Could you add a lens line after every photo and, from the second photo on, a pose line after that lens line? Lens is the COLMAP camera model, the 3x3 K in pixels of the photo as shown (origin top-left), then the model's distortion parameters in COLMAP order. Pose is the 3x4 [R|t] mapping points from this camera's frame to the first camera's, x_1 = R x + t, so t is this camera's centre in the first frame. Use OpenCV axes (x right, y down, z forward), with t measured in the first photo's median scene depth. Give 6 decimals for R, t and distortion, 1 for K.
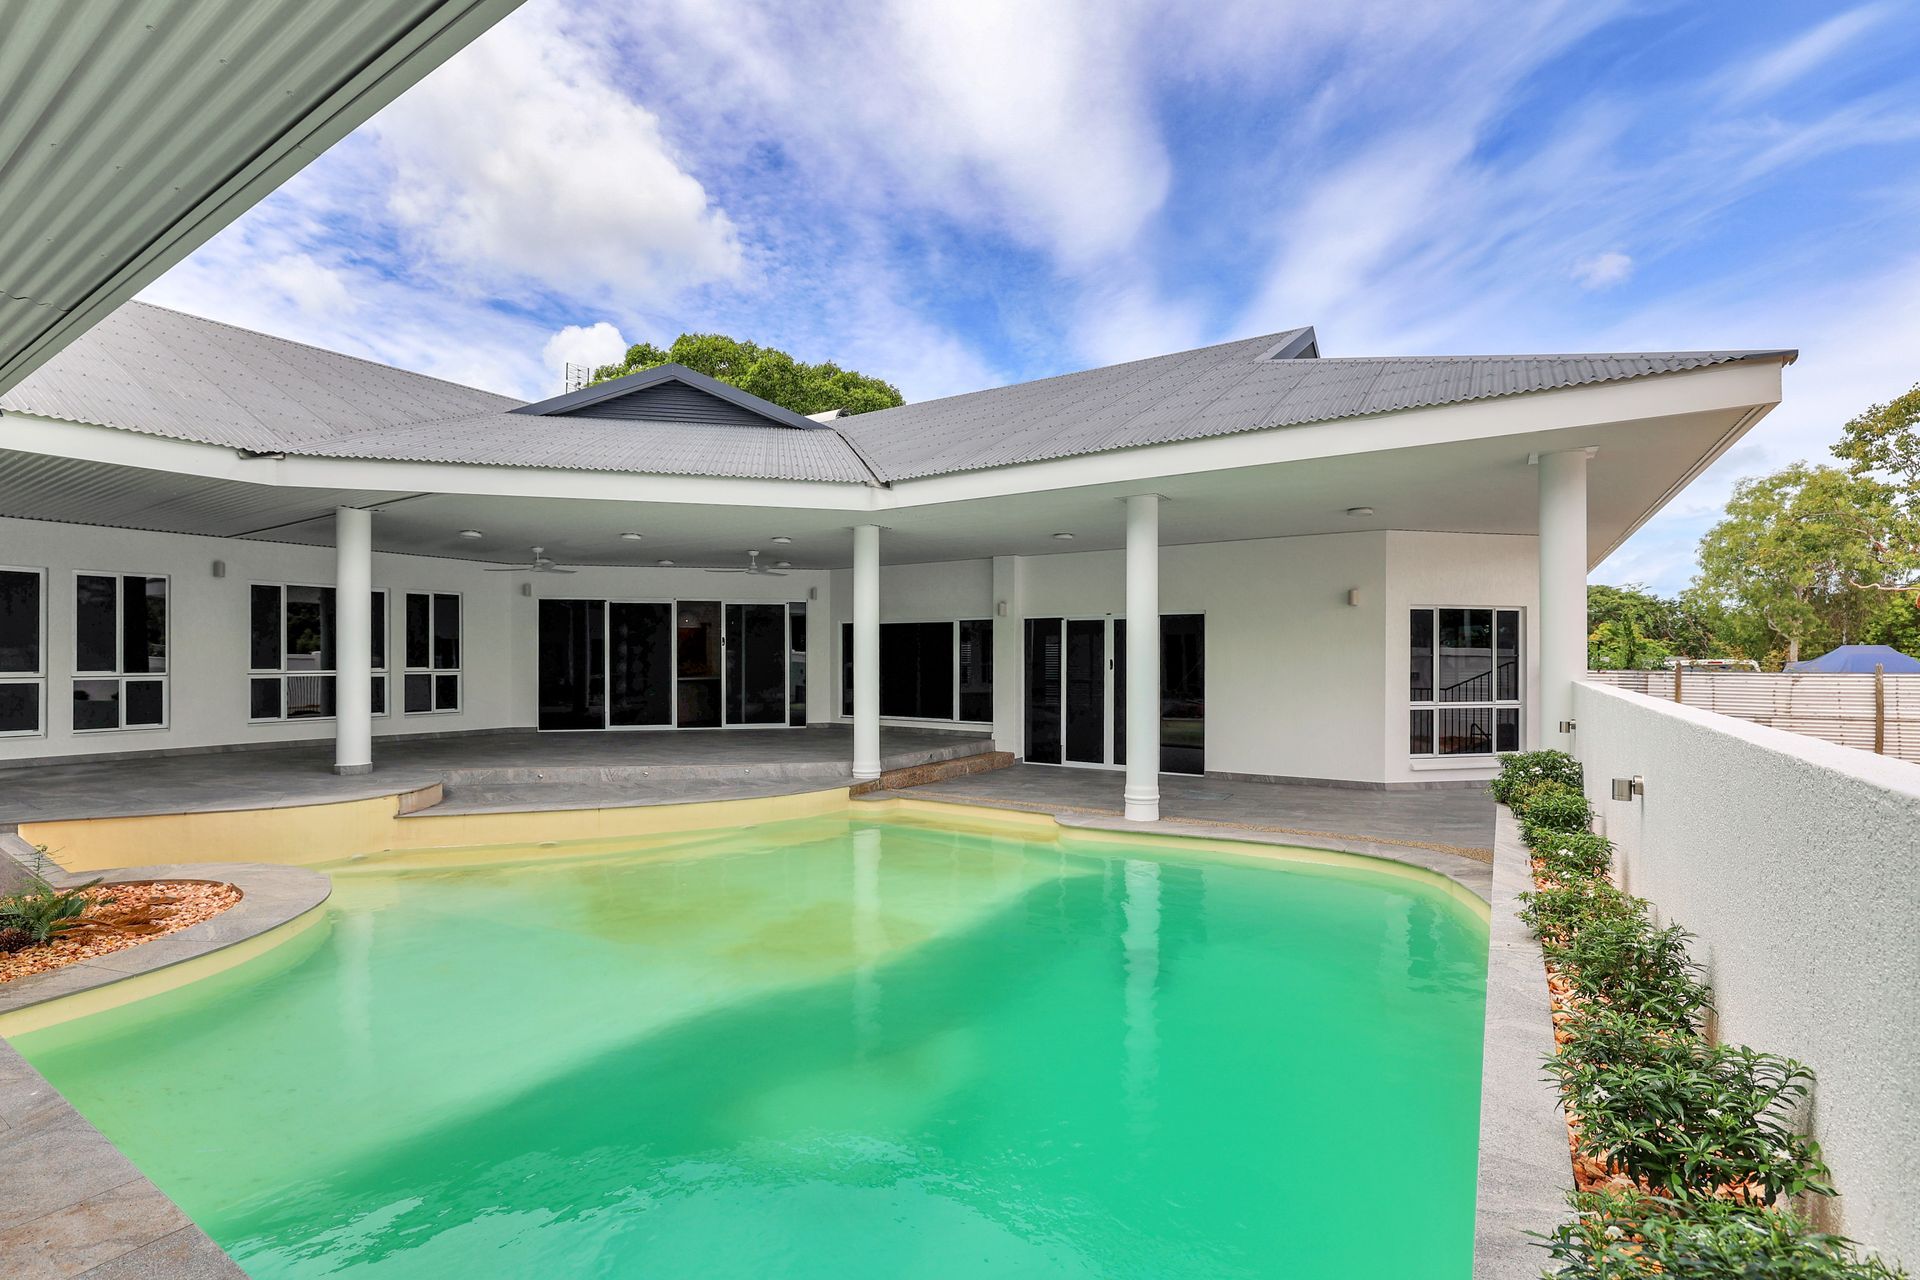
lens RADIAL K [[829.3, 0, 960.0], [0, 829.3, 640.0], [0, 0, 1]] dist [-0.001035, -0.000130]
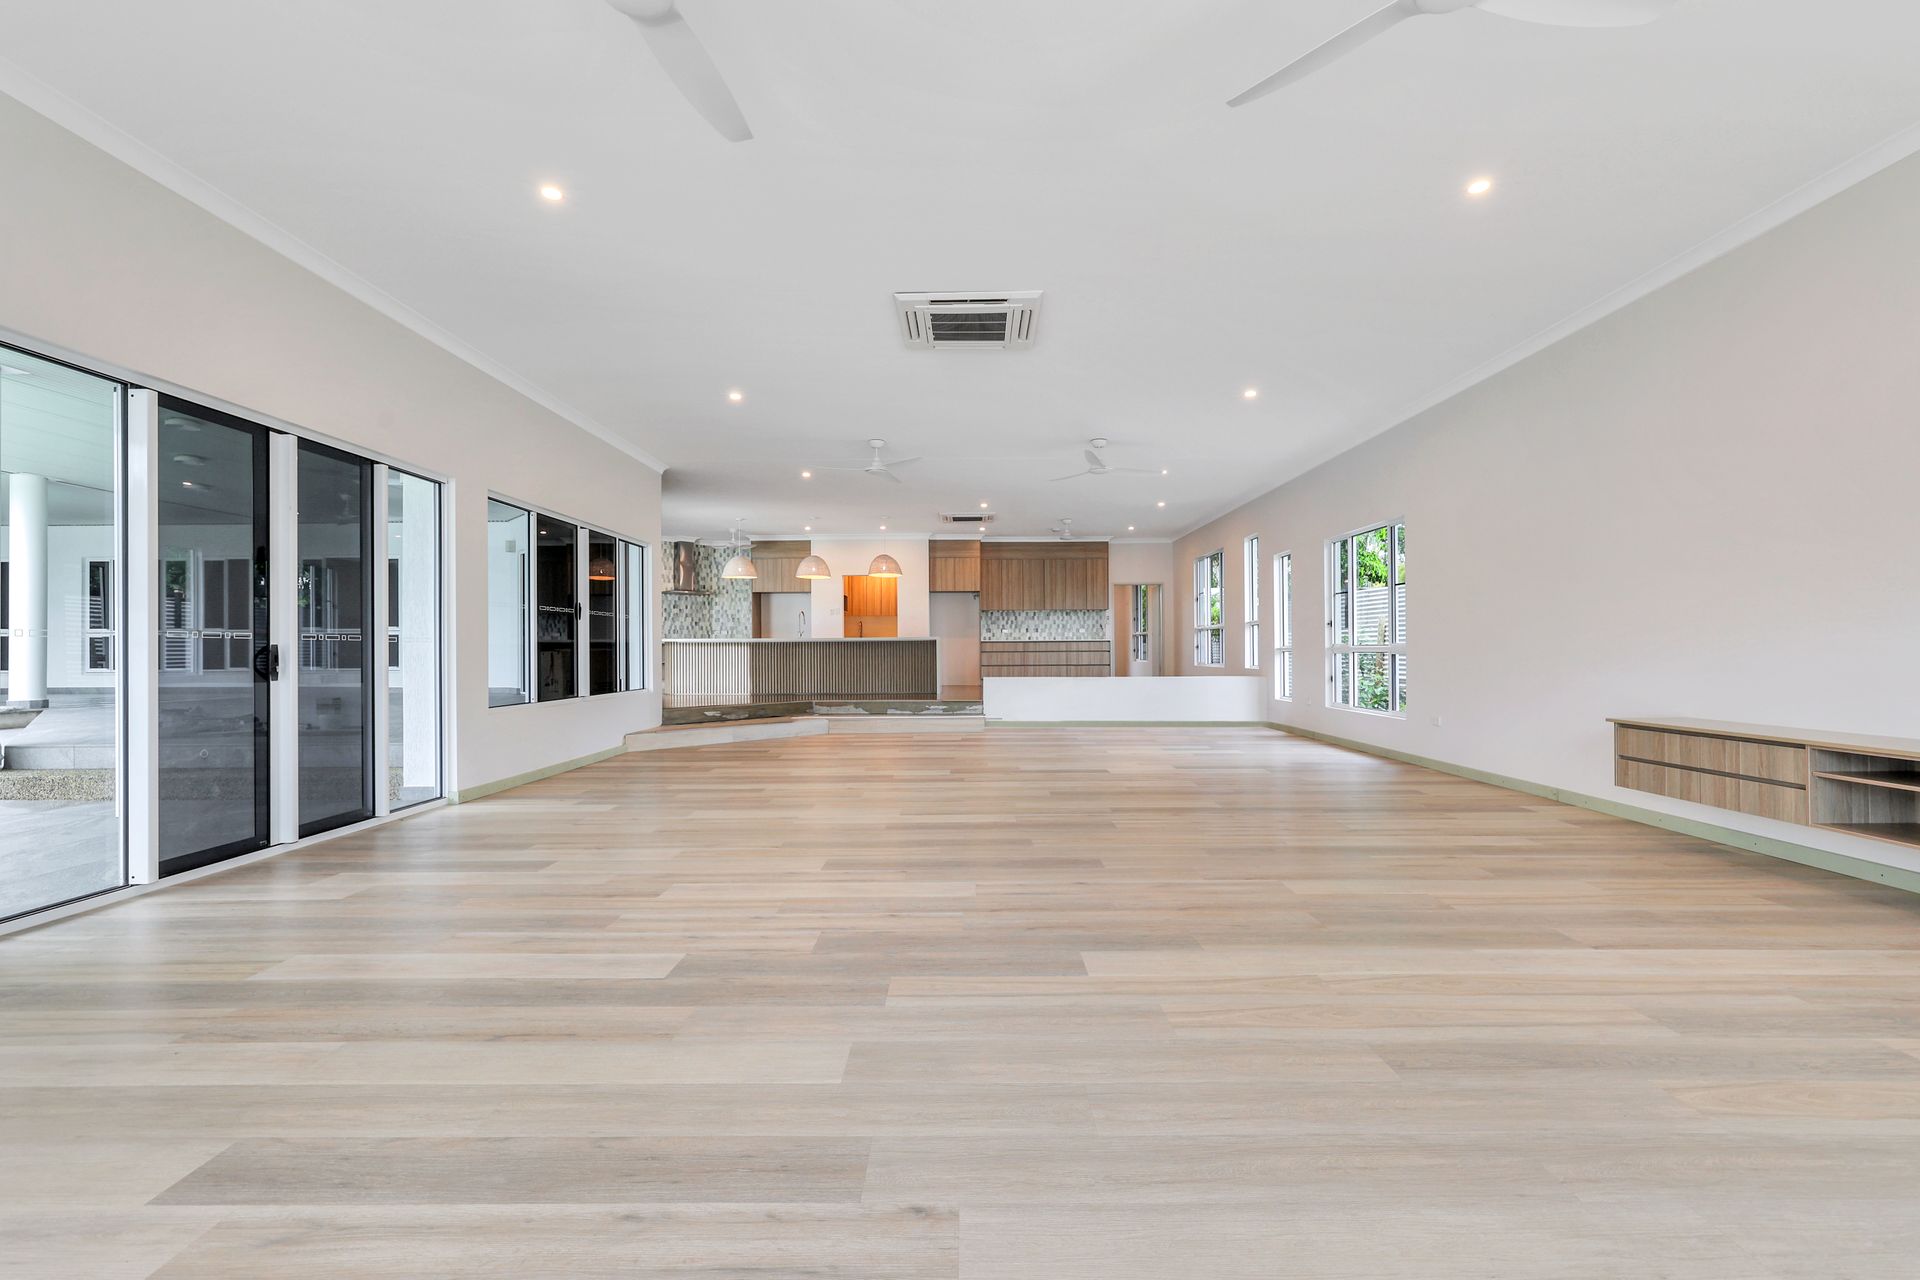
lens RADIAL K [[829.3, 0, 960.0], [0, 829.3, 640.0], [0, 0, 1]] dist [-0.001035, -0.000130]
pose [[0.534086, 0.026777, -0.845006, 0.813628], [0.019355, 0.998849, 0.043886, 0.019006], [0.845209, -0.039794, 0.532953, 1.297483]]
